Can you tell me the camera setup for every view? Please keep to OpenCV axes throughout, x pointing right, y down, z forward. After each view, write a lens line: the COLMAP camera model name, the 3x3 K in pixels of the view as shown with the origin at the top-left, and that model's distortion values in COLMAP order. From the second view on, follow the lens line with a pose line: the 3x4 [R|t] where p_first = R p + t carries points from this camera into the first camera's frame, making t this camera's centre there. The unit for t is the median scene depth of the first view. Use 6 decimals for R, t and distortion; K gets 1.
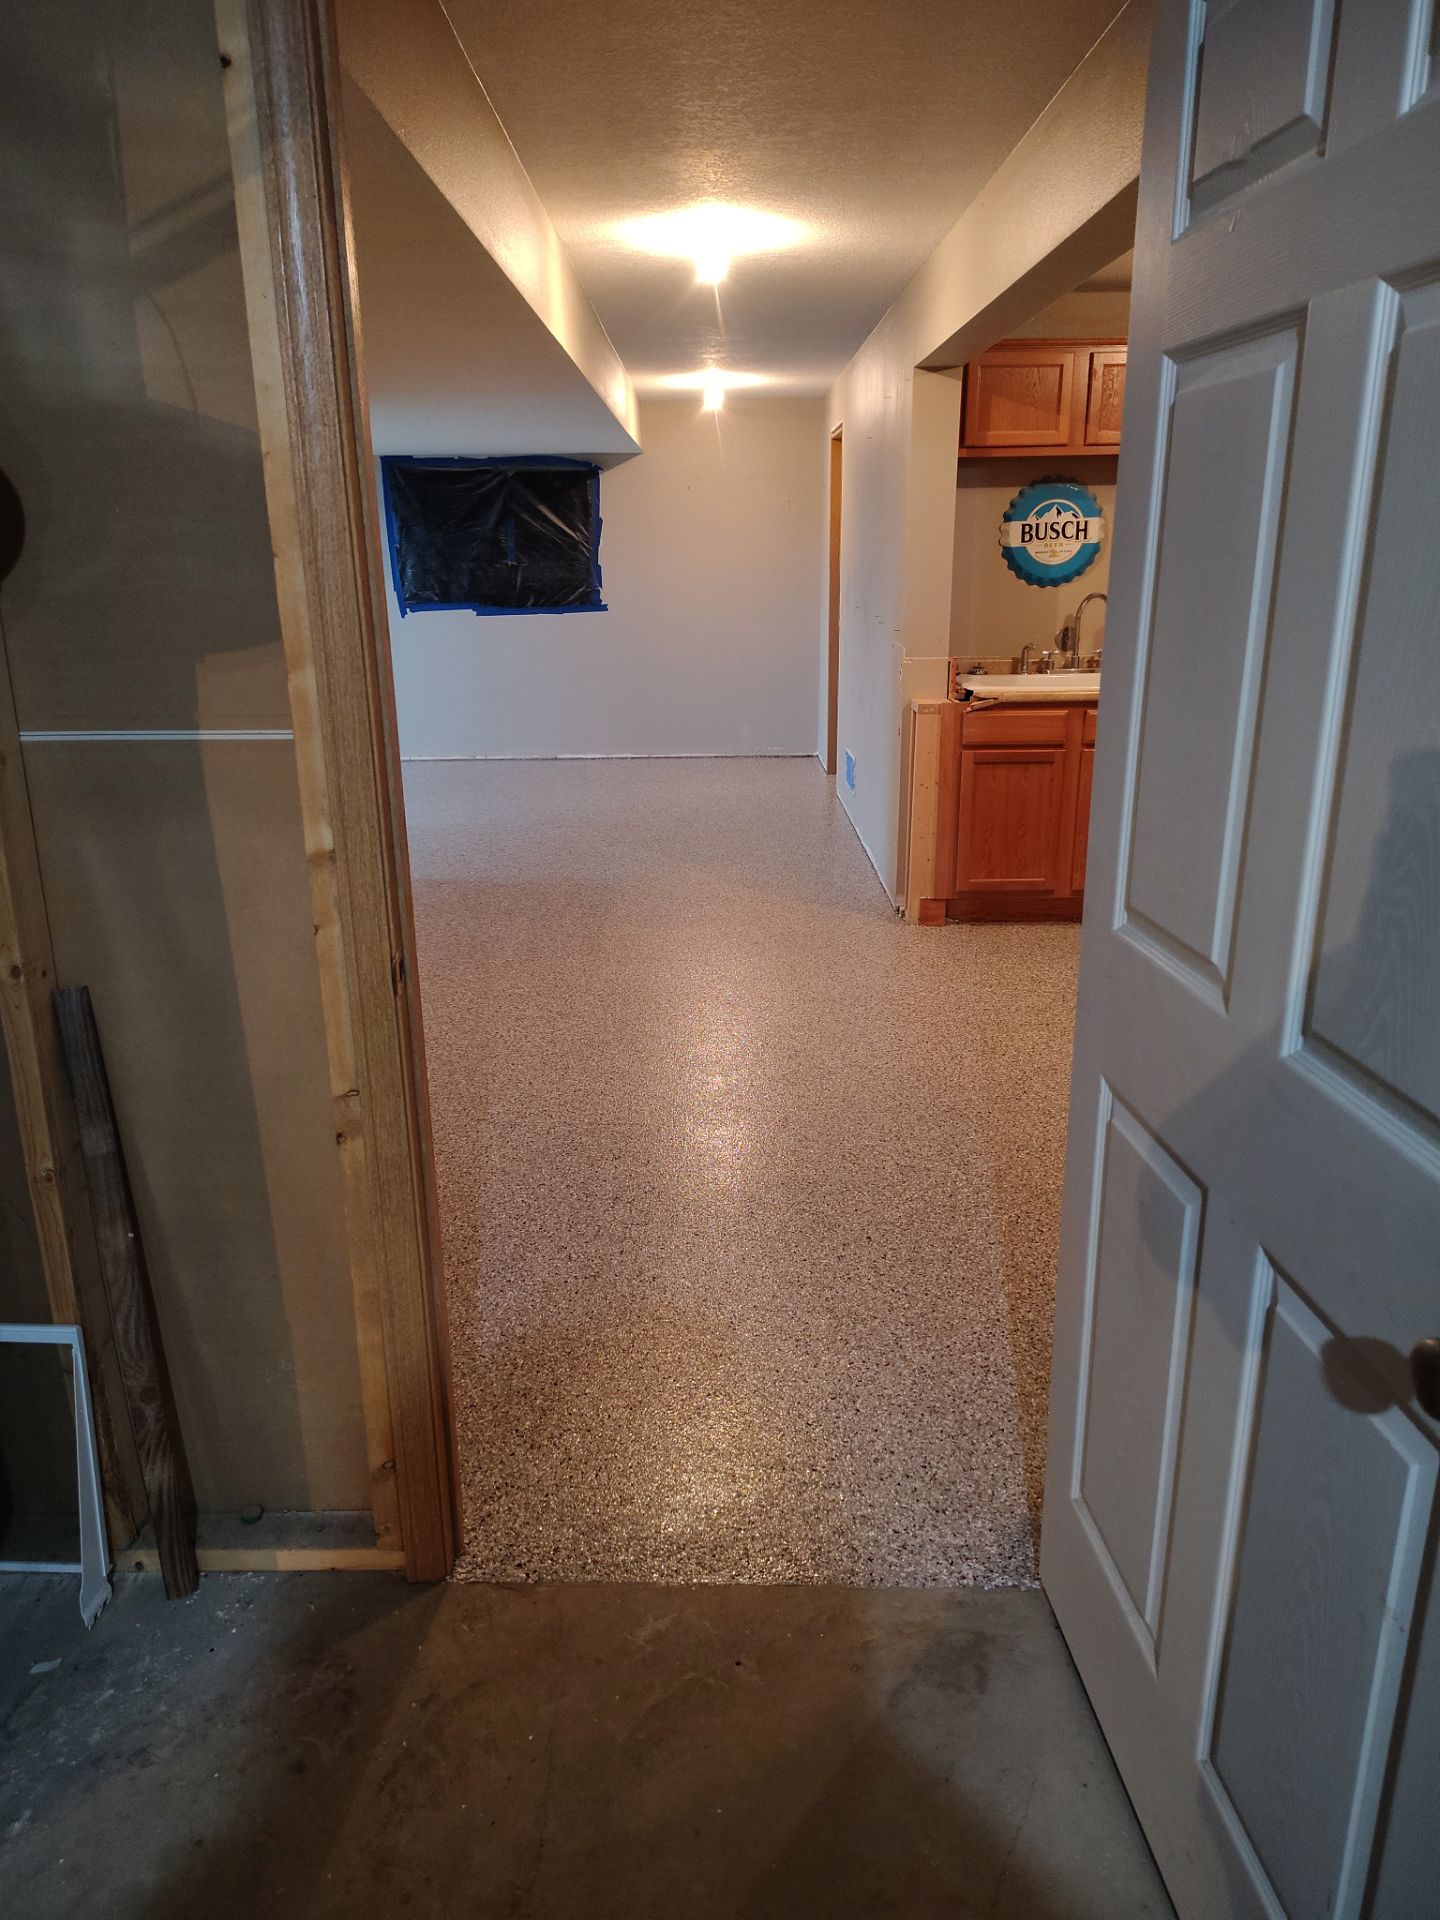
lens RADIAL K [[1331.2, 0, 701.9], [0, 1331.2, 951.1], [0, 0, 1]] dist [0.027611, 0.084221]
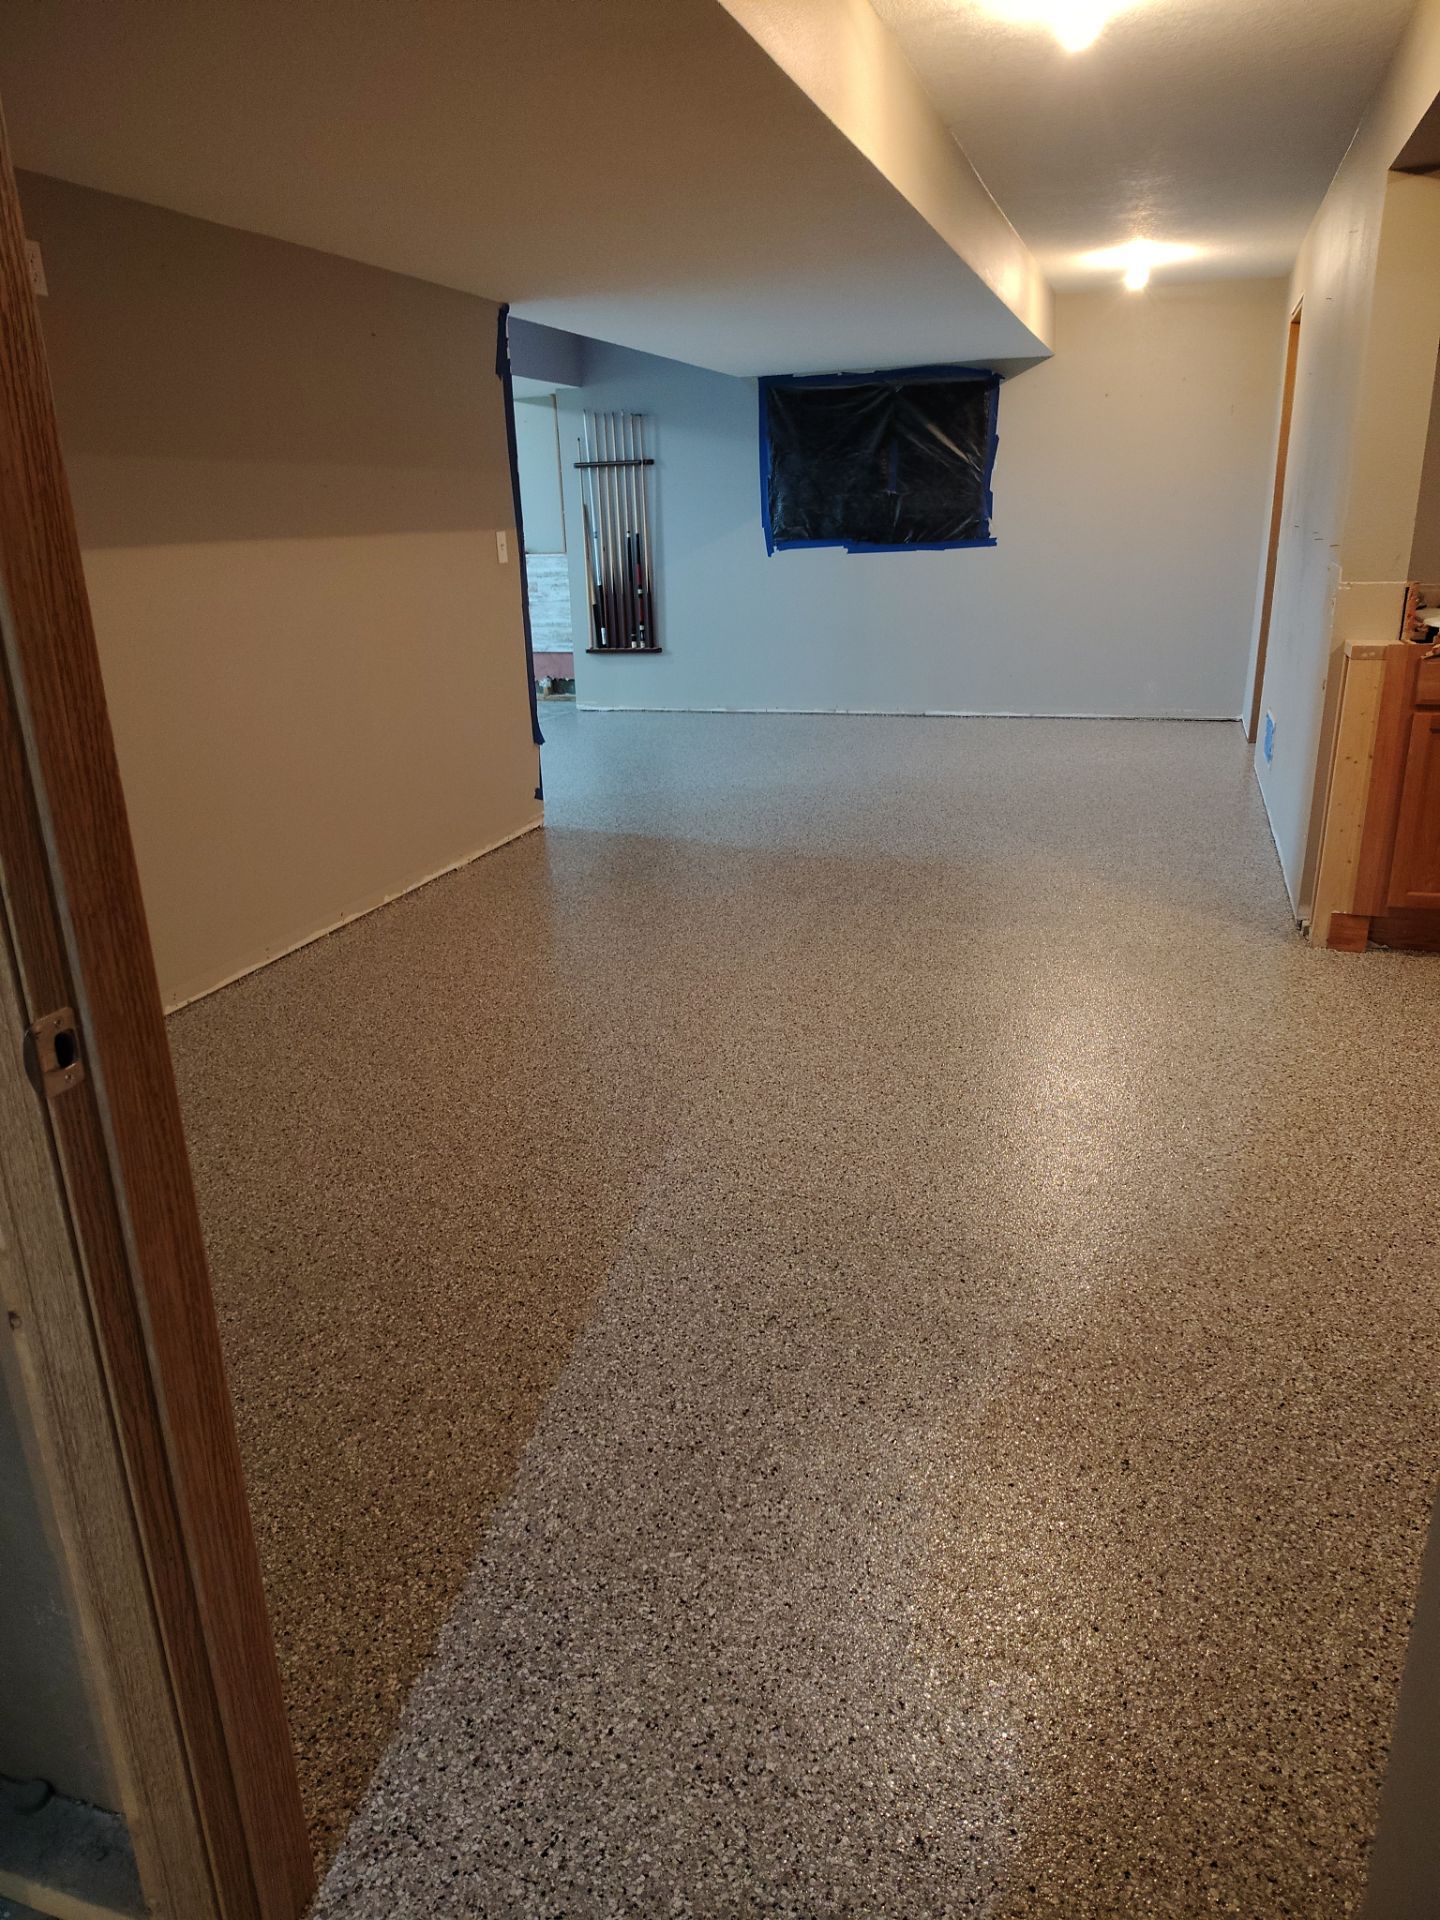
lens RADIAL K [[1322.0, 0, 697.4], [0, 1322.0, 973.0], [0, 0, 1]] dist [0.060077, -0.079172]
pose [[0.948639, 0.089379, -0.303471, 0.058544], [-0.075558, 0.995510, 0.057009, -0.022026], [0.307204, -0.031151, 0.951134, 0.190050]]
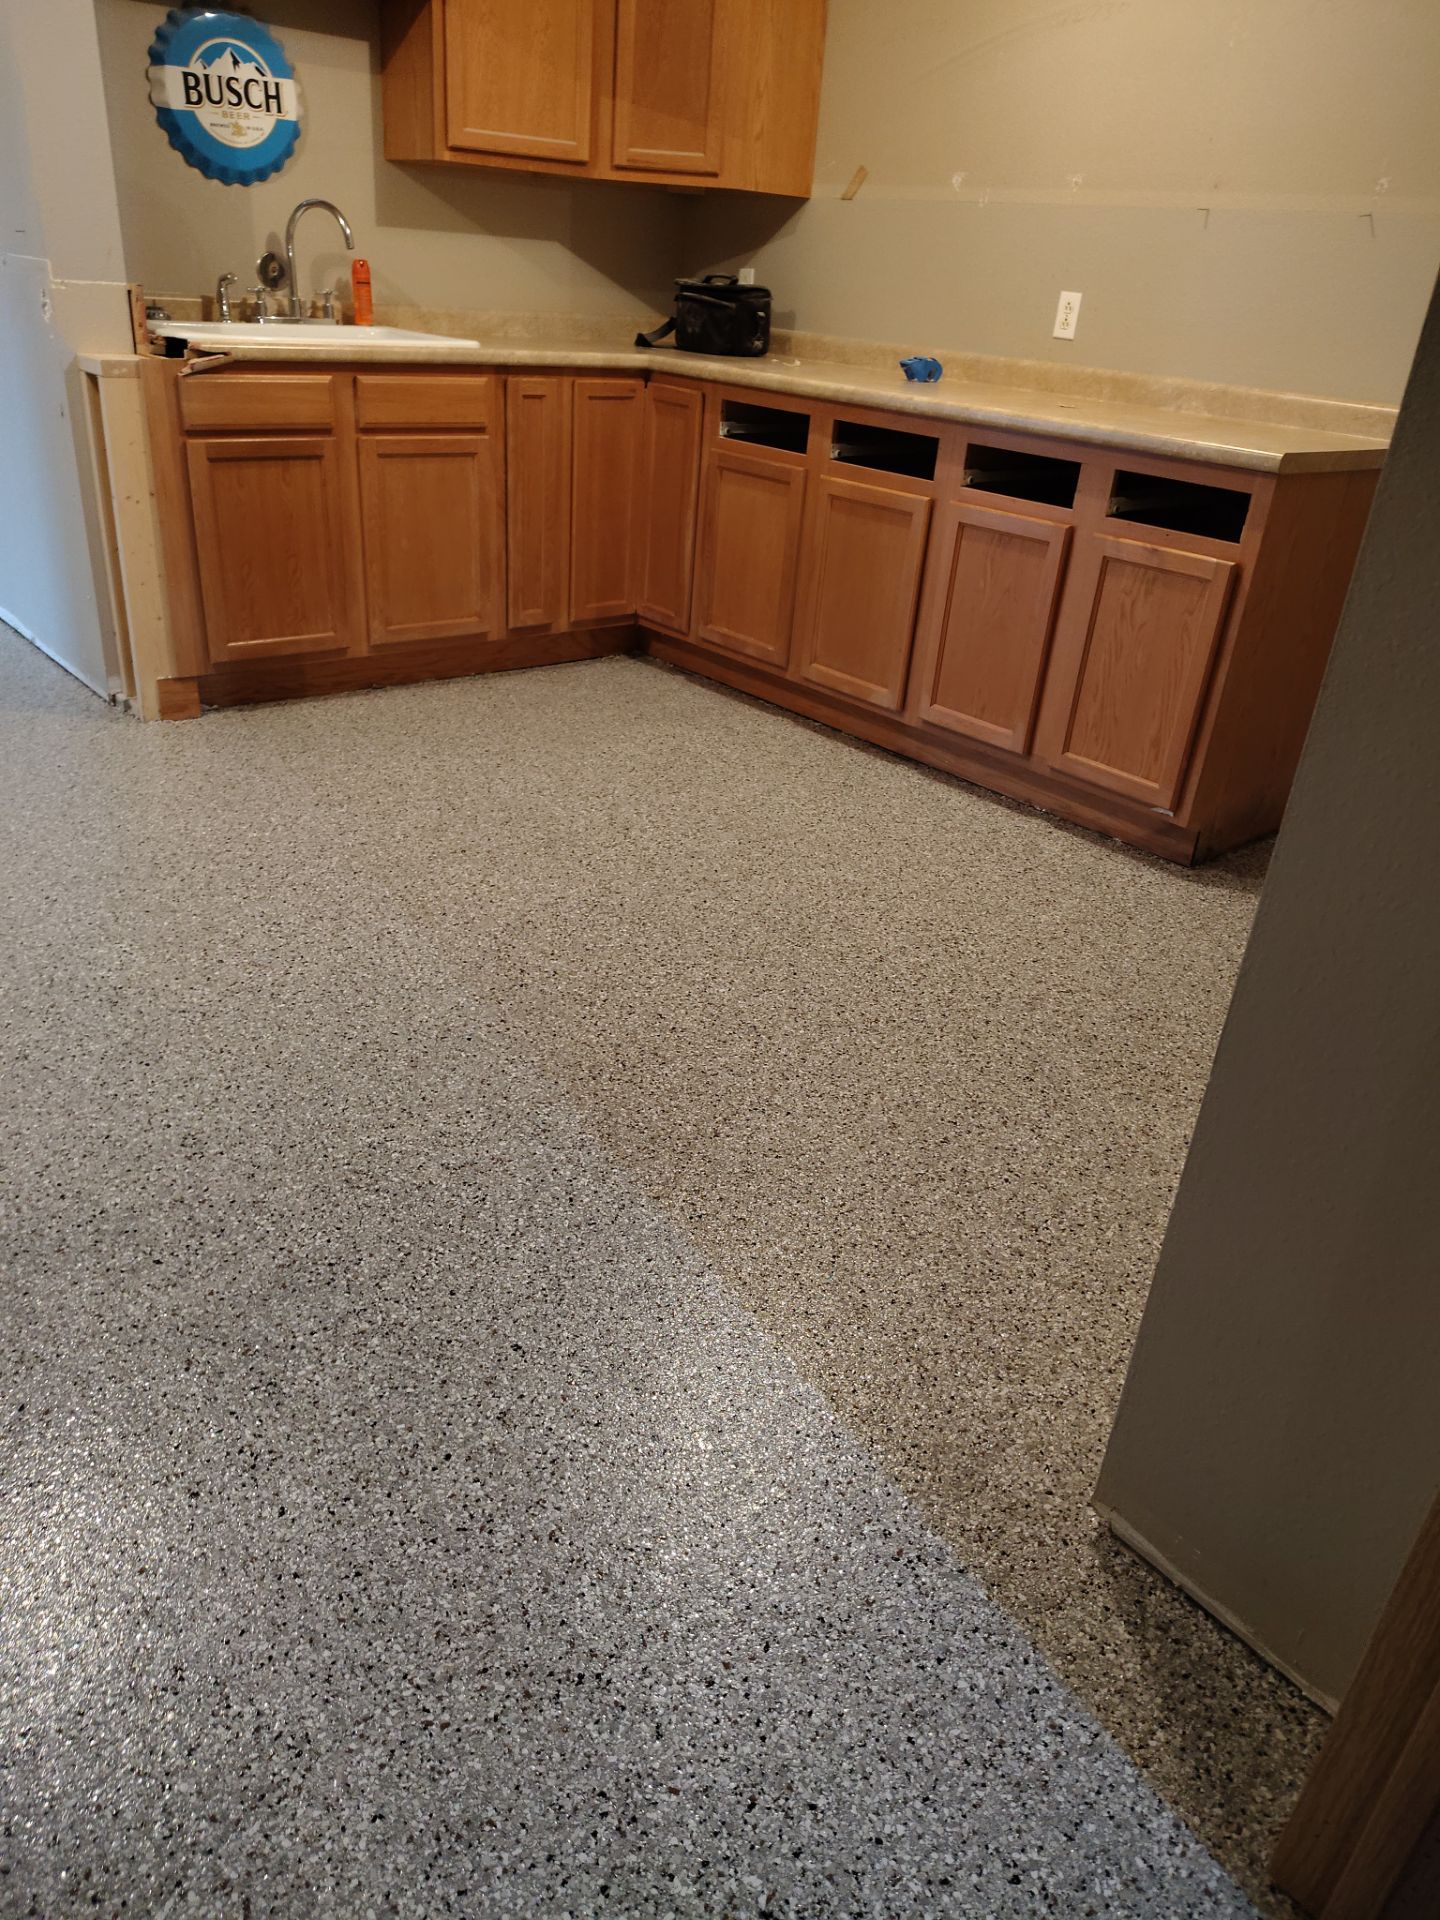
lens RADIAL K [[1334.7, 0, 714.0], [0, 1334.7, 950.3], [0, 0, 1]] dist [0.037242, -0.044367]
pose [[0.759578, -0.236085, 0.606057, -0.060206], [0.114034, 0.965704, 0.233264, -0.034067], [-0.640341, -0.108071, 0.760449, 0.311273]]
